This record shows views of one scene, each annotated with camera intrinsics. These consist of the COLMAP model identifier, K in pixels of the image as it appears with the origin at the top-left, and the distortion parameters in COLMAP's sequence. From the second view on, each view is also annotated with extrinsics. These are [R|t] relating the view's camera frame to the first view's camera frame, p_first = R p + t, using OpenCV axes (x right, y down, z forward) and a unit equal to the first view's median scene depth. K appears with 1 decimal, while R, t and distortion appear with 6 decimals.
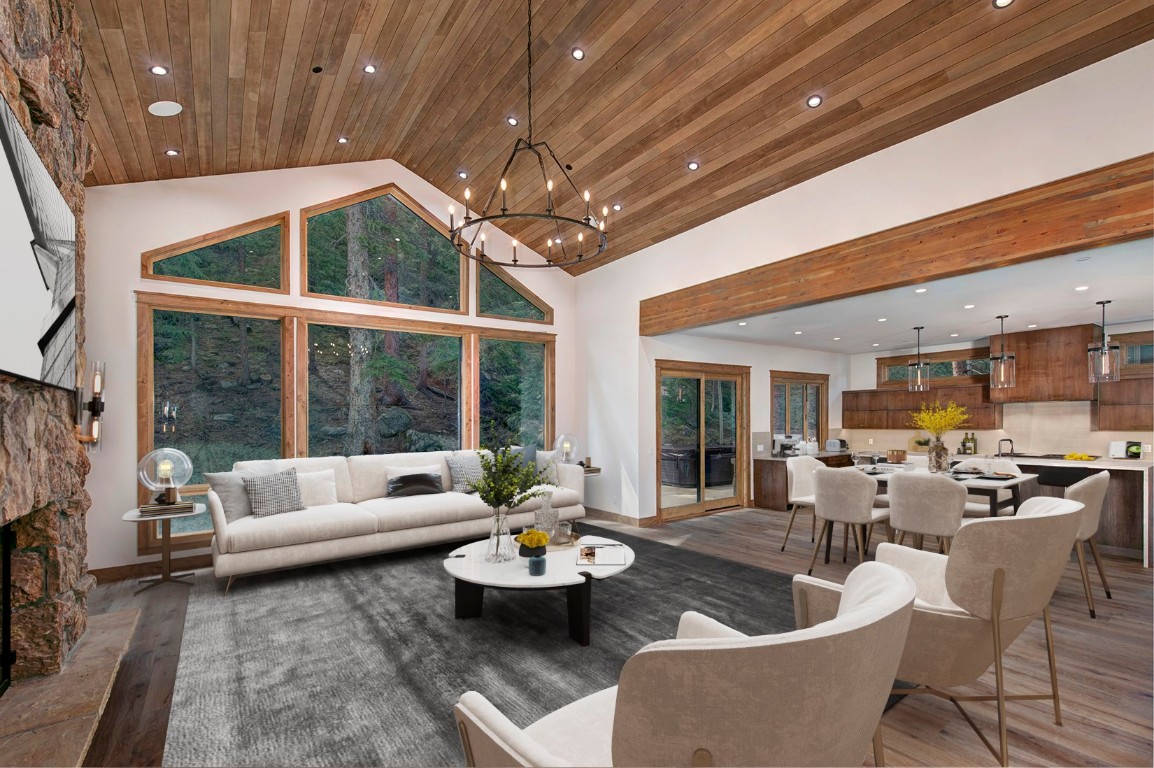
lens RADIAL K [[495.4, 0, 583.3], [0, 495.4, 411.4], [0, 0, 1]] dist [-0.003281, -0.000370]
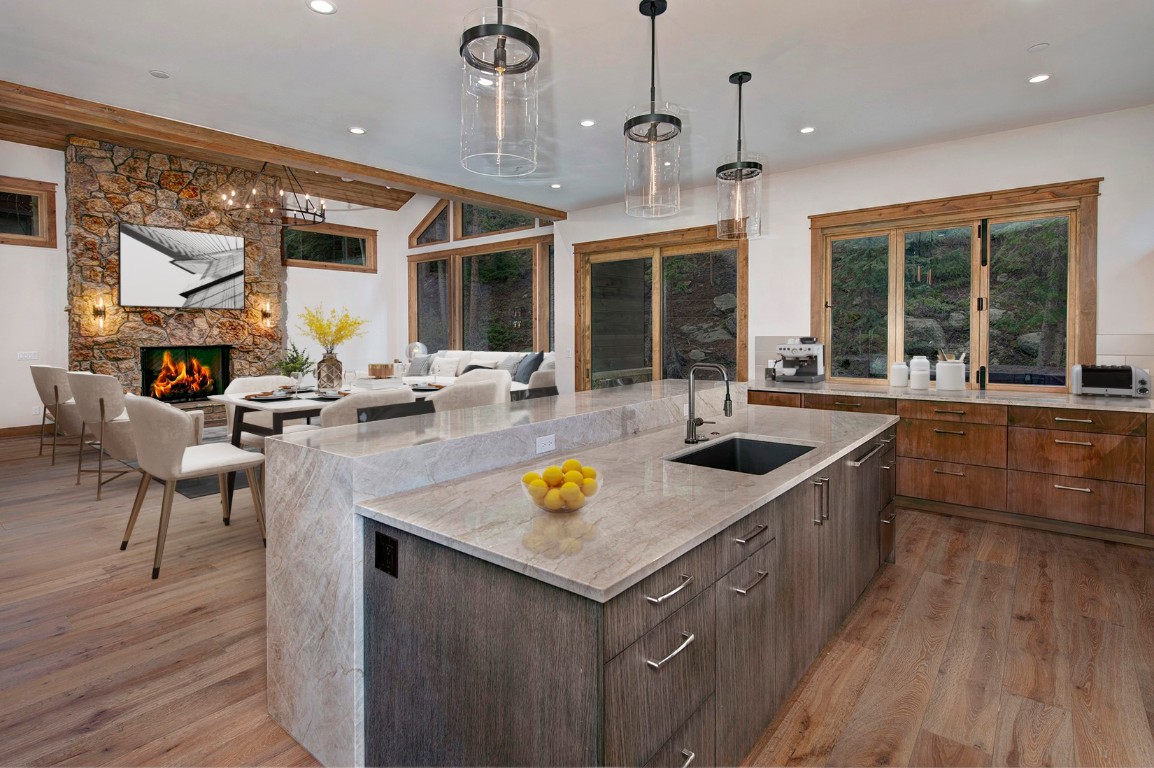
lens RADIAL K [[588.6, 0, 576.0], [0, 588.6, 334.2], [0, 0, 1]] dist [0.016210, -0.001143]
pose [[0.248282, 0.014799, -0.968575, 1.069558], [0.014782, 0.999709, 0.019064, 0.027640], [0.968575, -0.019051, 0.247991, 0.713693]]
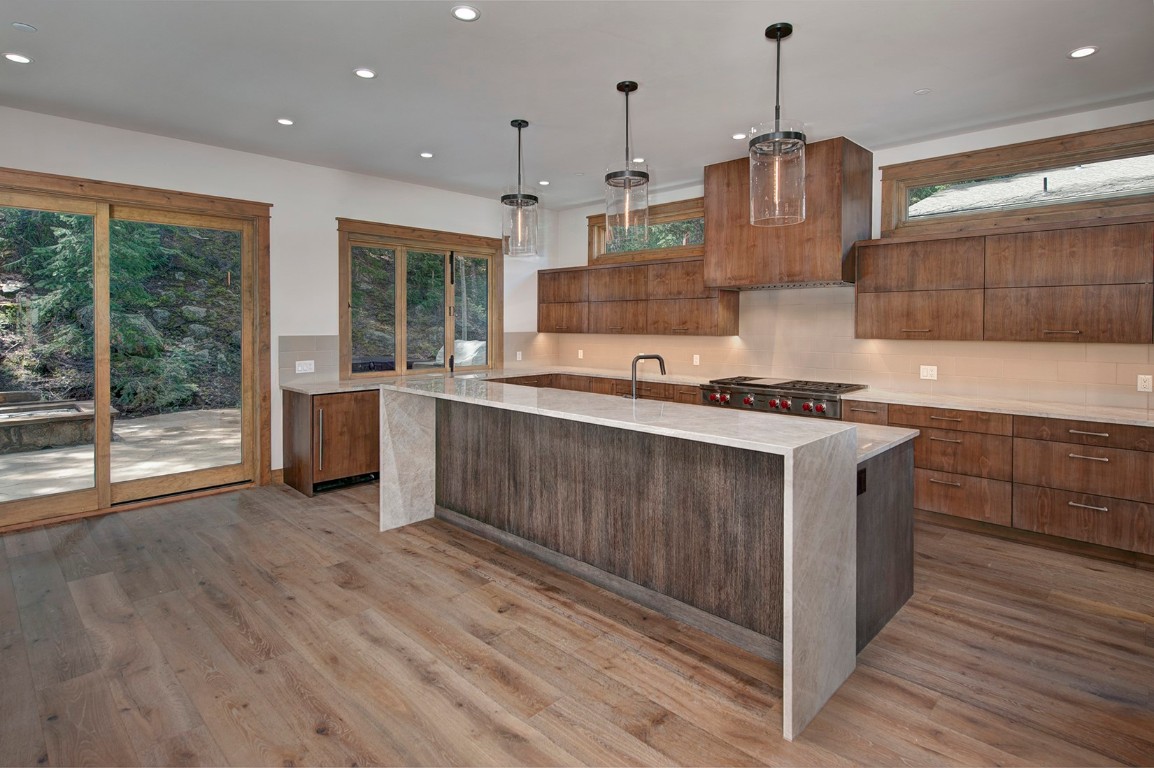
lens RADIAL K [[588.6, 0, 576.0], [0, 588.6, 334.2], [0, 0, 1]] dist [0.016210, -0.001143]
pose [[0.986110, 0.012958, 0.165590, 0.609975], [-0.018127, 0.999393, 0.029743, 0.019119], [-0.165104, -0.032331, 0.985746, 0.391943]]
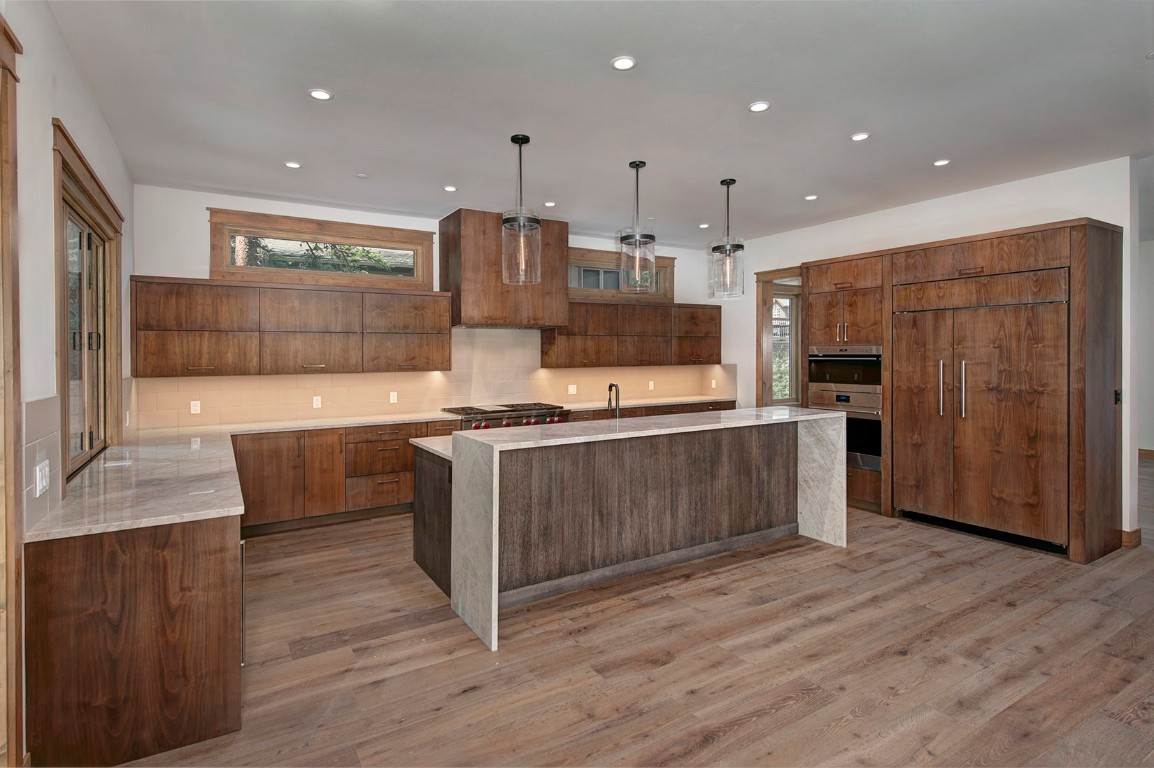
lens RADIAL K [[594.7, 0, 588.6], [0, 594.7, 366.7], [0, 0, 1]] dist [0.022274, 0.000188]
pose [[0.061252, -0.004873, 0.998110, 0.140670], [-0.004999, 0.999974, 0.005189, 0.030076], [-0.998110, -0.005308, 0.061226, 0.862084]]
